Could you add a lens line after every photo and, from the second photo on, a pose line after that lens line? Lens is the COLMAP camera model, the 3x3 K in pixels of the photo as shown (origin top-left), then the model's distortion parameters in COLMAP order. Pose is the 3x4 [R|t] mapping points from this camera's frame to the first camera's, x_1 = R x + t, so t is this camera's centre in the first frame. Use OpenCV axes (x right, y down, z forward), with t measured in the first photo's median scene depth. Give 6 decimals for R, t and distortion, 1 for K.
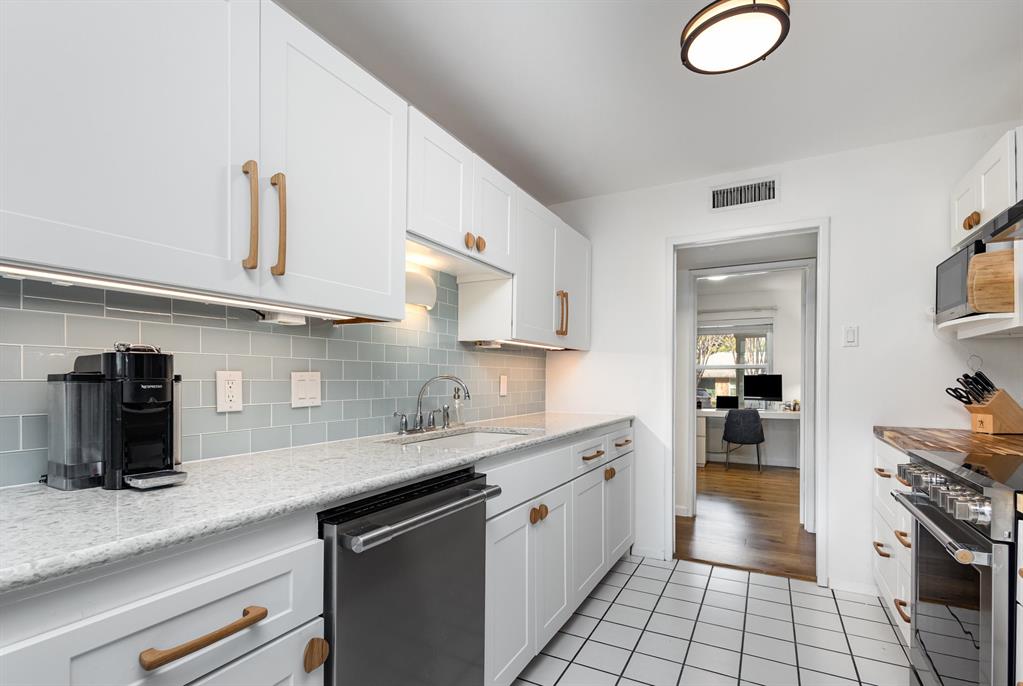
lens RADIAL K [[487.3, 0, 499.0], [0, 487.3, 383.6], [0, 0, 1]] dist [0.012037, -0.001313]
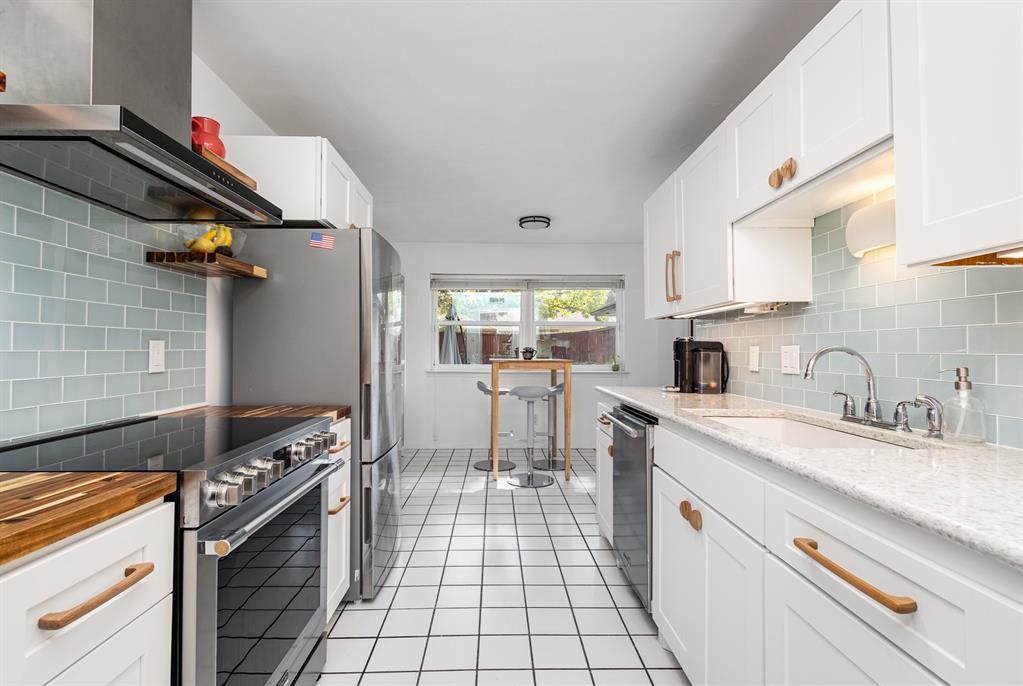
lens RADIAL K [[487.3, 0, 509.6], [0, 487.3, 341.0], [0, 0, 1]] dist [0.012037, -0.001313]
pose [[-0.865086, -0.012000, -0.501481, 0.665268], [-0.008046, 0.999917, -0.010046, -0.013533], [0.501560, -0.004655, -0.865110, 1.363431]]
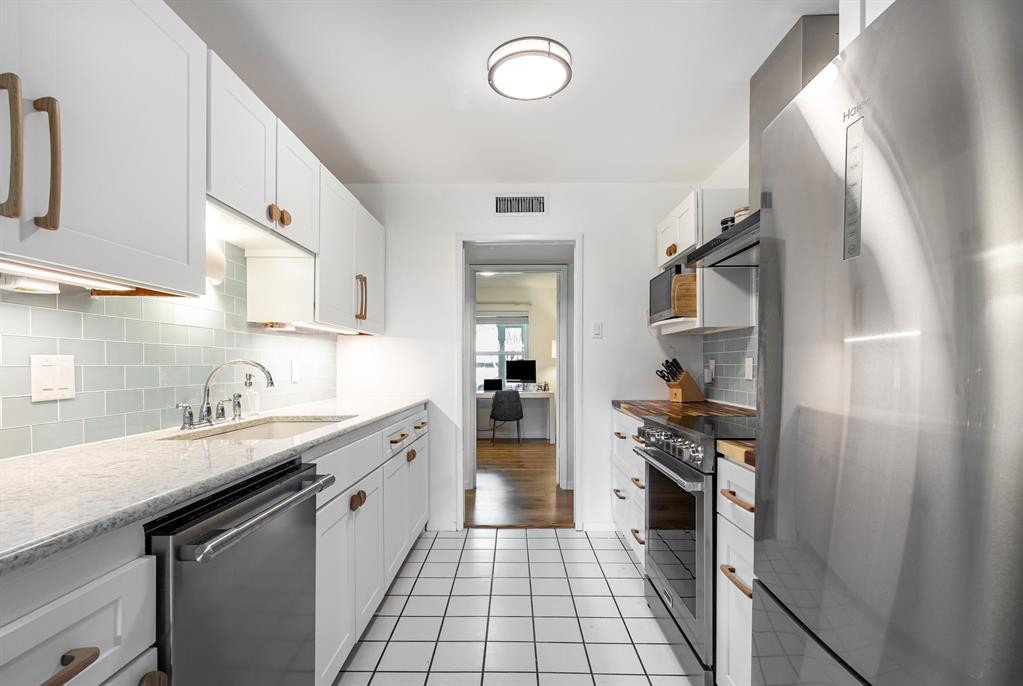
lens RADIAL K [[487.3, 0, 496.8], [0, 487.3, 373.0], [0, 0, 1]] dist [0.012037, -0.001313]
pose [[0.891506, -0.009274, 0.452915, -0.097505], [0.005483, 0.999938, 0.009684, 0.000767], [-0.452976, -0.006150, 0.891501, -0.007346]]
